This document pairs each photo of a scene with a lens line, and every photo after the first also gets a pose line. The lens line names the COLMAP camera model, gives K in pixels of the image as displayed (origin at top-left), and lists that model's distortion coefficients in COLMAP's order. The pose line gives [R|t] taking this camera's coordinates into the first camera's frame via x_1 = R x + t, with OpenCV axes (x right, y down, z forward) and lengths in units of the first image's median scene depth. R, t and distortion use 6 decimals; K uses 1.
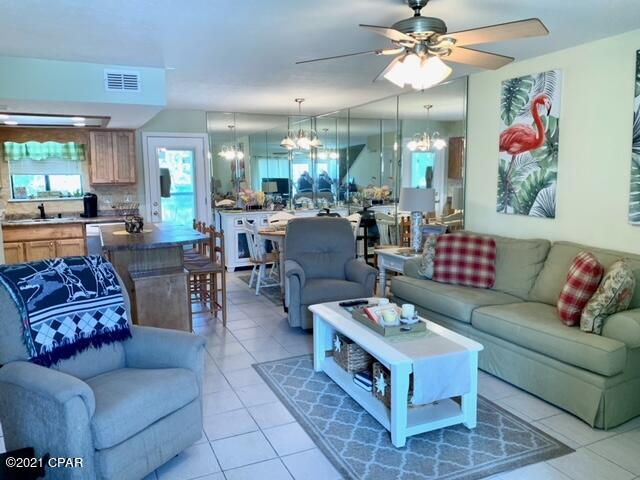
lens RADIAL K [[490.7, 0, 320.0], [0, 490.7, 240.0], [0, 0, 1]] dist [0.032734, 0.000121]
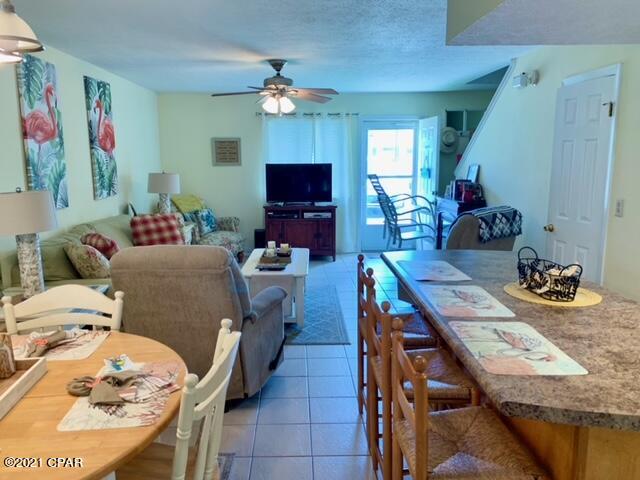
lens RADIAL K [[490.7, 0, 320.0], [0, 490.7, 240.0], [0, 0, 1]] dist [0.032734, 0.000121]
pose [[-0.918945, -0.039484, 0.392404, -0.432609], [0.082547, 0.953682, 0.289270, -0.233459], [-0.385650, 0.298215, -0.873122, 1.693942]]
